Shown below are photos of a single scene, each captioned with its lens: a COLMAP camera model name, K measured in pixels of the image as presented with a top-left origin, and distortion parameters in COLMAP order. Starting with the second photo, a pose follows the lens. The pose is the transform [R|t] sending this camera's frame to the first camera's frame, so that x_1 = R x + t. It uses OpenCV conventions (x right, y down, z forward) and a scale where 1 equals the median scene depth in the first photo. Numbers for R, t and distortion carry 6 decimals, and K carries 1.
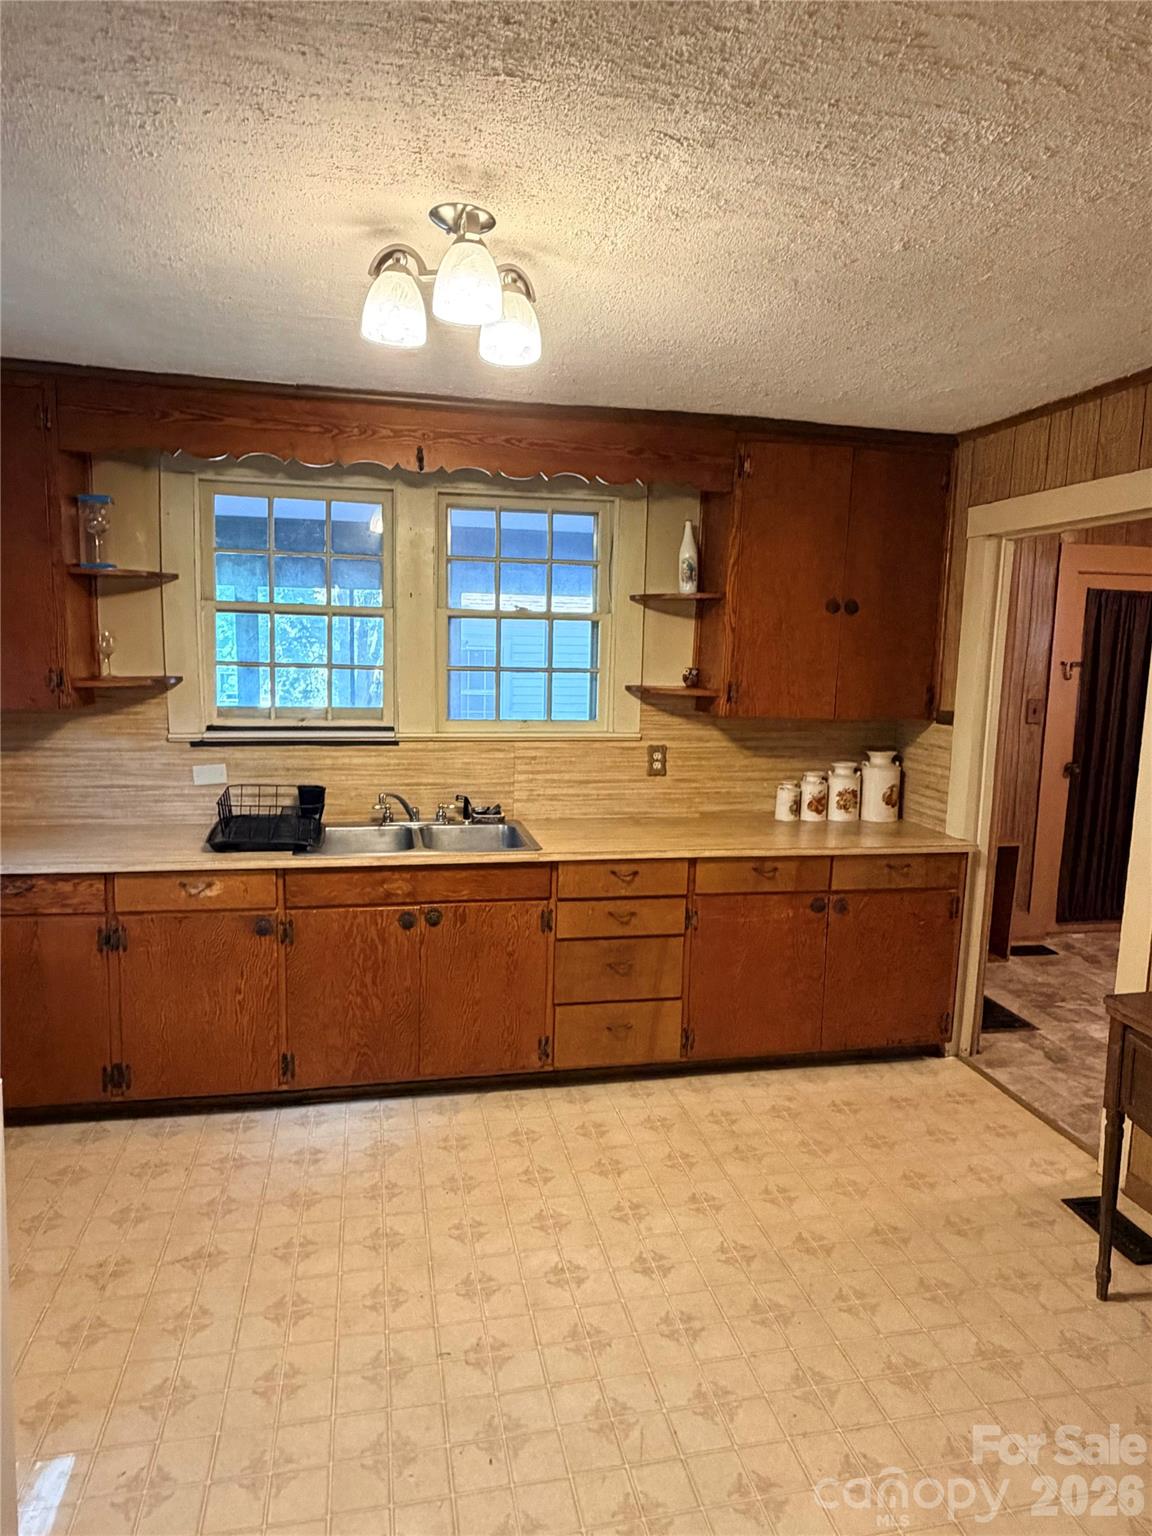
lens RADIAL K [[948.4, 0, 569.1], [0, 948.4, 754.8], [0, 0, 1]] dist [0.002326, 0.000271]
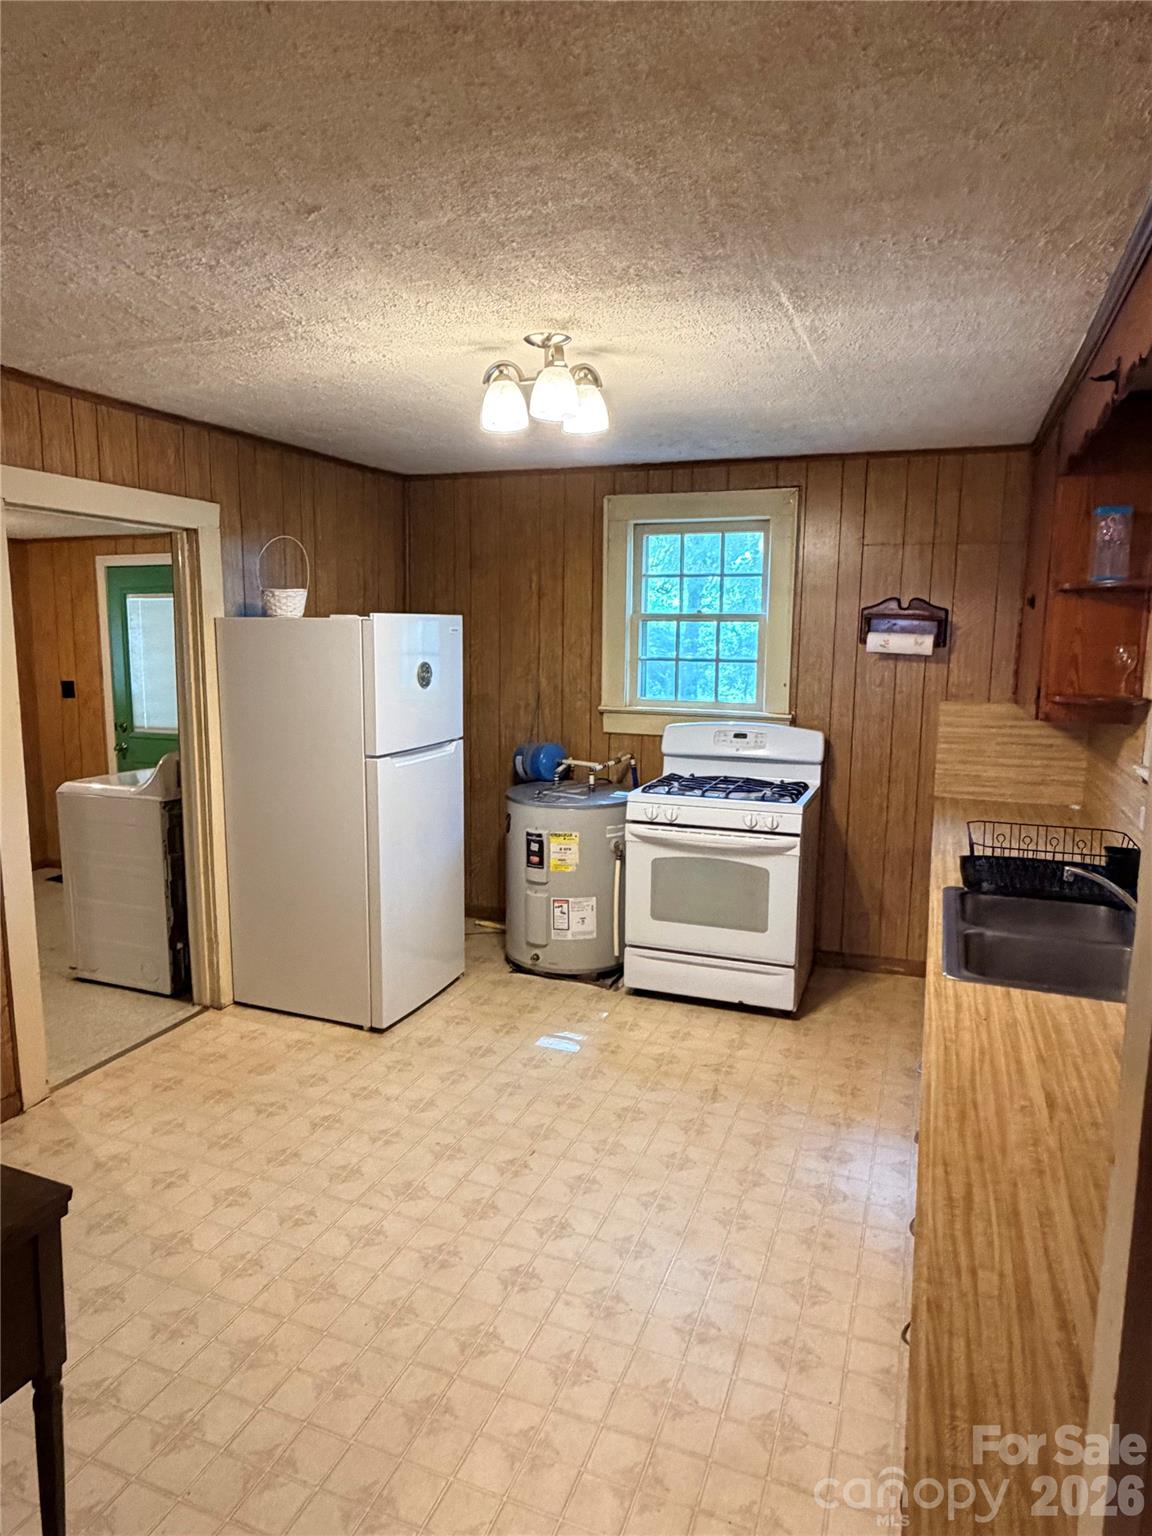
lens RADIAL K [[948.4, 0, 569.1], [0, 948.4, 754.8], [0, 0, 1]] dist [0.002326, 0.000271]
pose [[-0.551380, 0.079154, -0.830490, 0.641909], [-0.123409, 0.976798, 0.175032, -0.129483], [0.825076, 0.199000, -0.528819, 1.124212]]
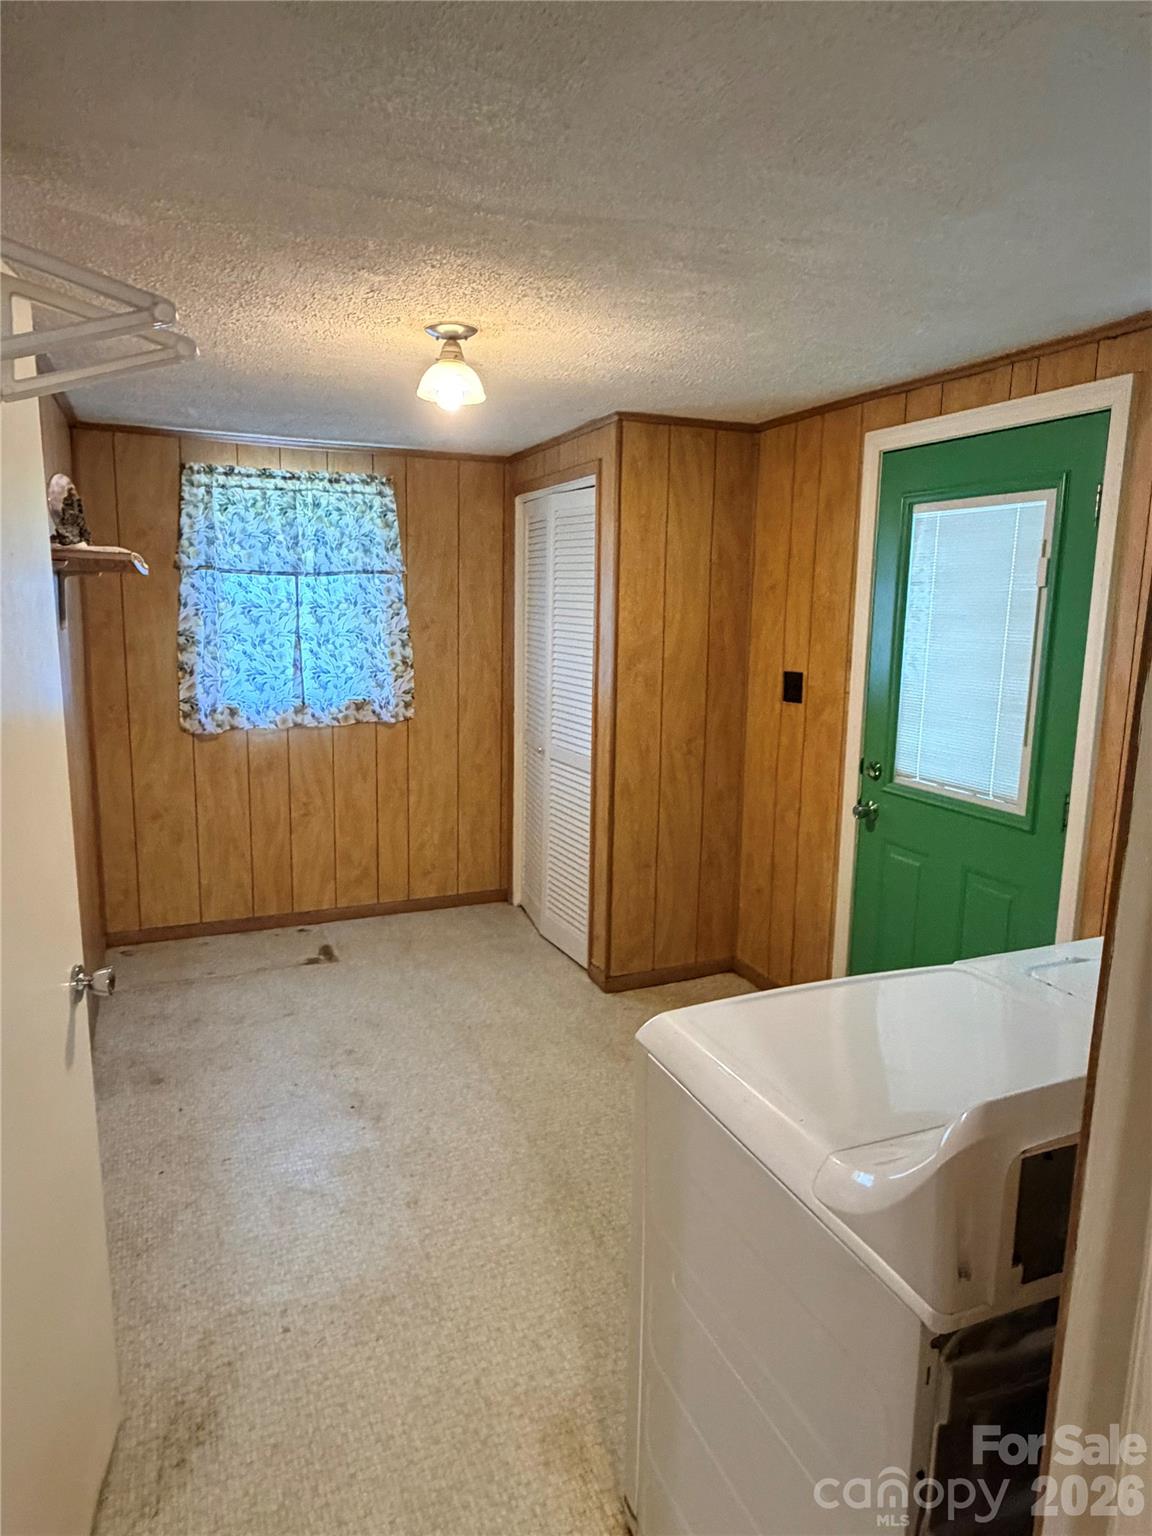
lens RADIAL K [[948.4, 0, 569.1], [0, 948.4, 754.8], [0, 0, 1]] dist [0.002326, 0.000271]
pose [[-0.975798, -0.001684, -0.218665, 0.052671], [-0.065007, 0.956996, 0.282725, -0.006957], [0.208786, 0.290098, -0.933944, 0.180914]]
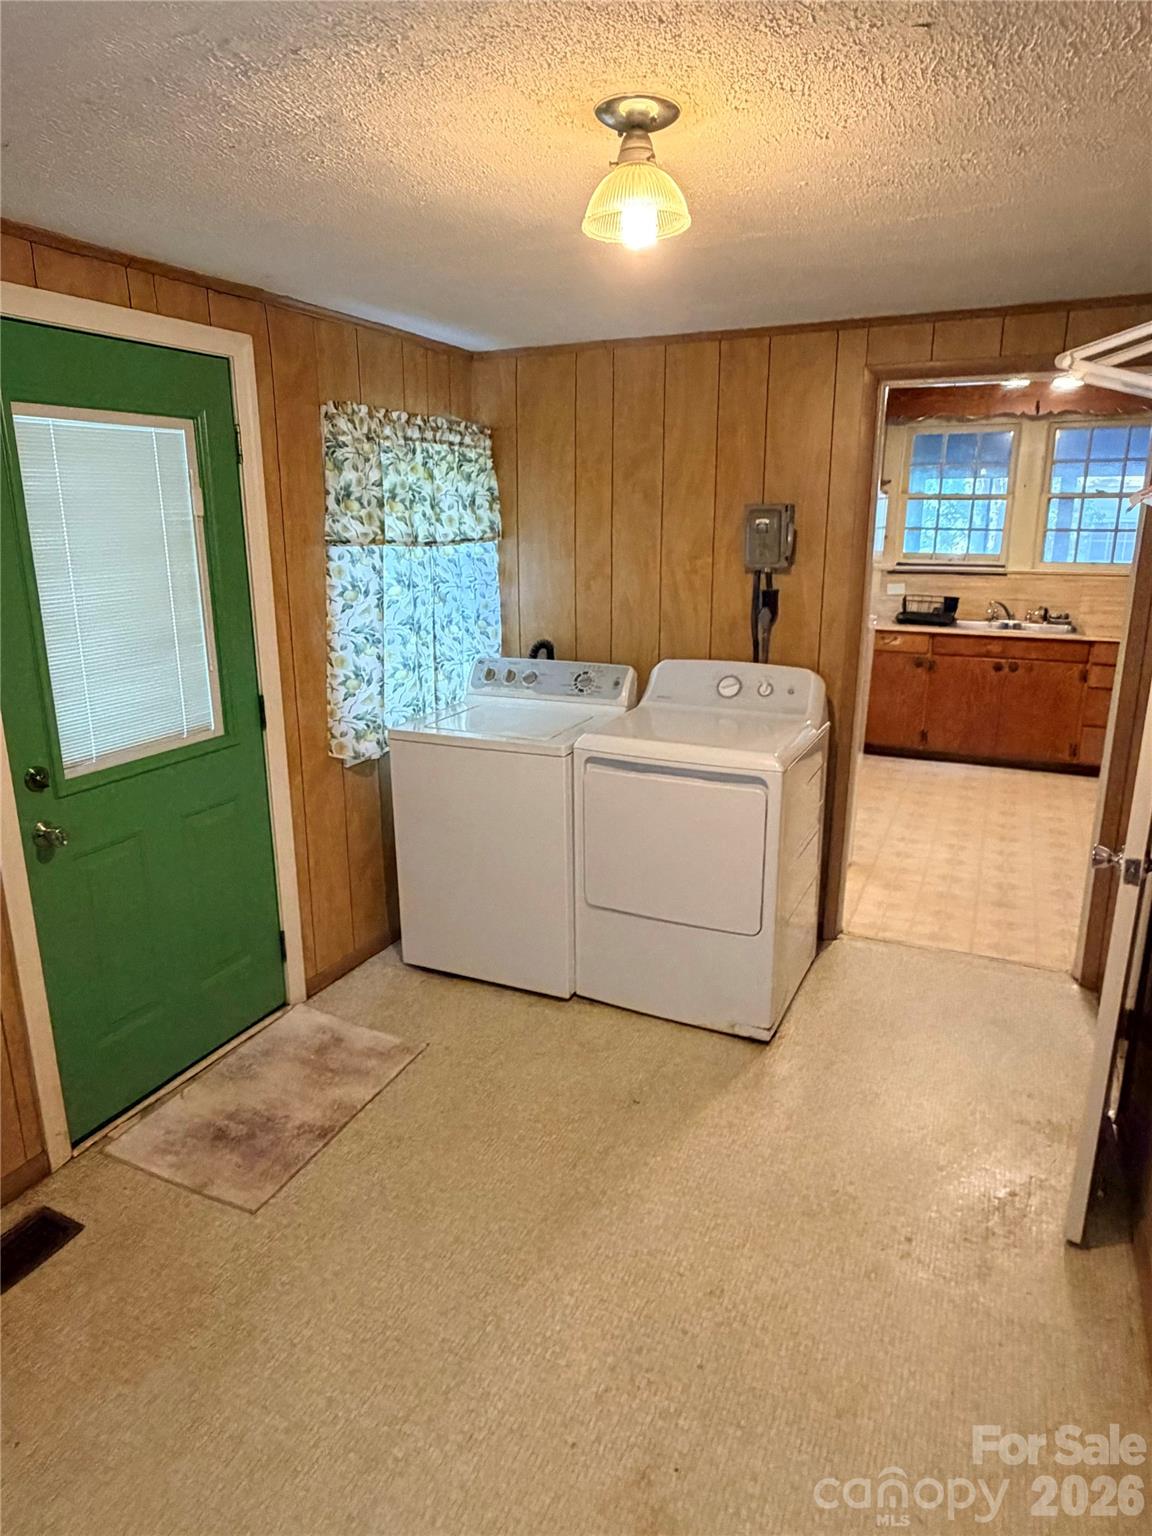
lens RADIAL K [[948.4, 0, 569.1], [0, 948.4, 754.8], [0, 0, 1]] dist [0.002326, 0.000271]
pose [[0.803680, 0.128162, -0.581097, 0.256696], [-0.055242, 0.988383, 0.141588, 0.127350], [0.592493, -0.081690, 0.801423, -1.004240]]
